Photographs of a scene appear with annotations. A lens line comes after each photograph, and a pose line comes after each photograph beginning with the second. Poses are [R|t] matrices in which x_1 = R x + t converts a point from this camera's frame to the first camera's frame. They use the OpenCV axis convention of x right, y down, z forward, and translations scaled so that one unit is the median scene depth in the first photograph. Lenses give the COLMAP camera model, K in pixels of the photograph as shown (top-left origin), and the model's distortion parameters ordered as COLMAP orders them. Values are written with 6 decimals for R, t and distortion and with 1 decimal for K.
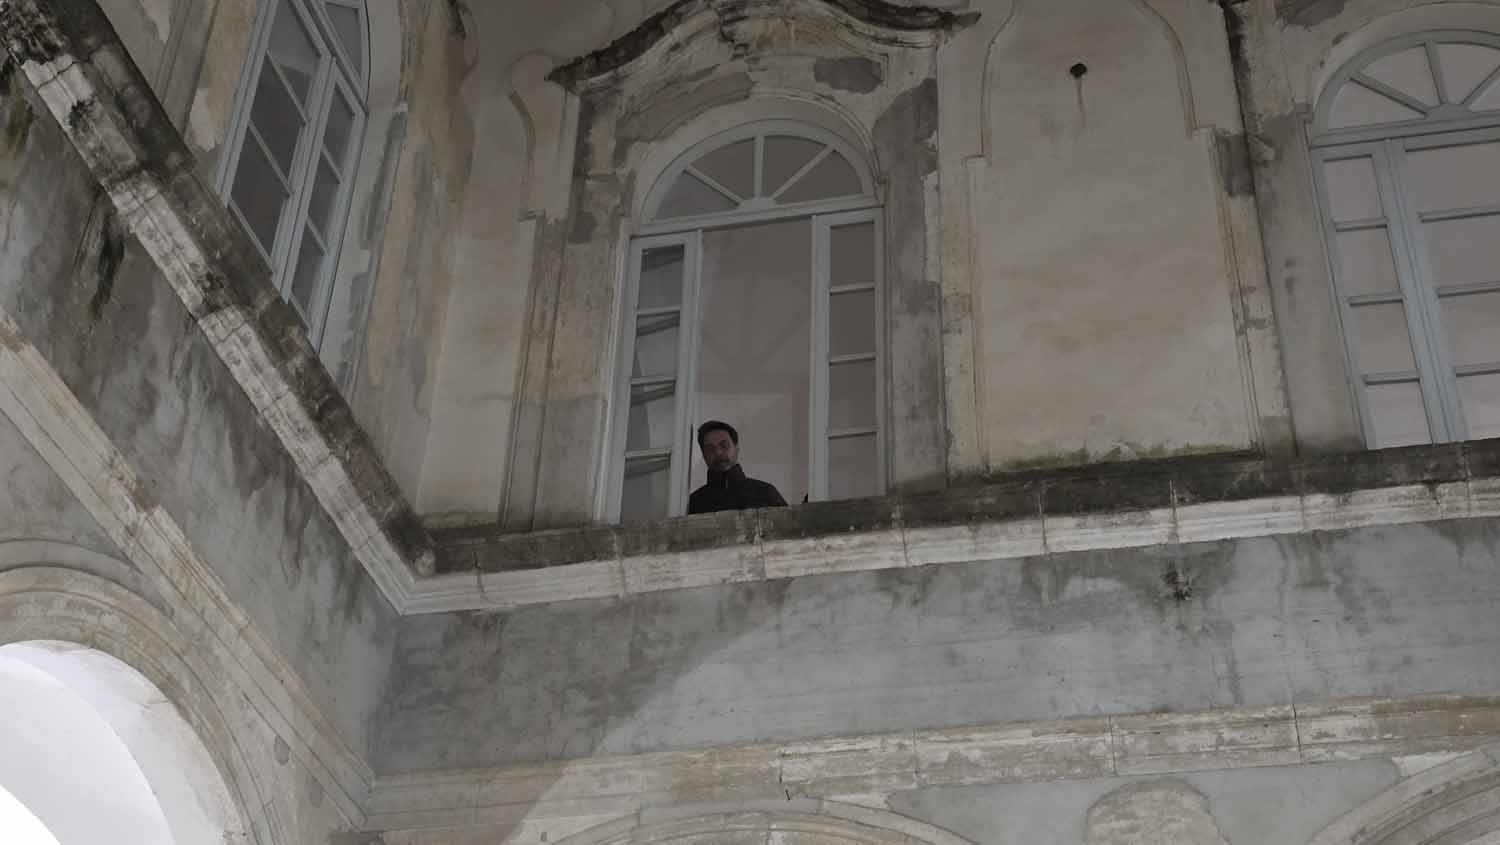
lens RADIAL K [[2017.4, 0, 768.9], [0, 2017.4, 389.4], [0, 0, 1]] dist [0.117525, 0.000000]
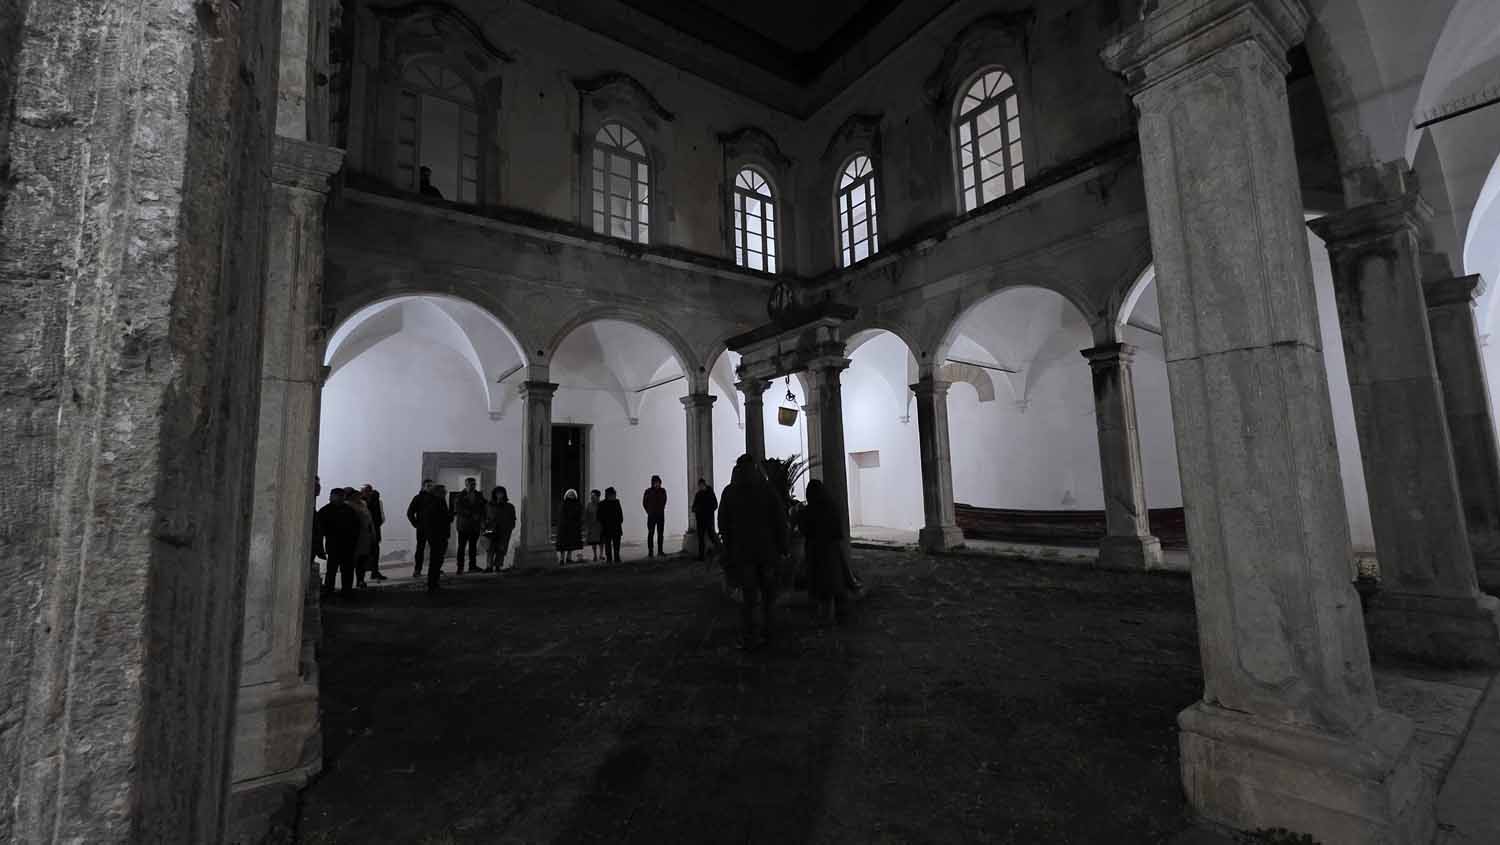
lens RADIAL K [[601.1, 0, 749.7], [0, 601.1, 420.4], [0, 0, 1]] dist [0.003643, -0.000280]
pose [[0.680608, 0.037332, 0.731696, -0.447903], [-0.407499, 0.849258, 0.335717, -0.206317], [-0.608866, -0.526657, 0.593224, -0.261949]]
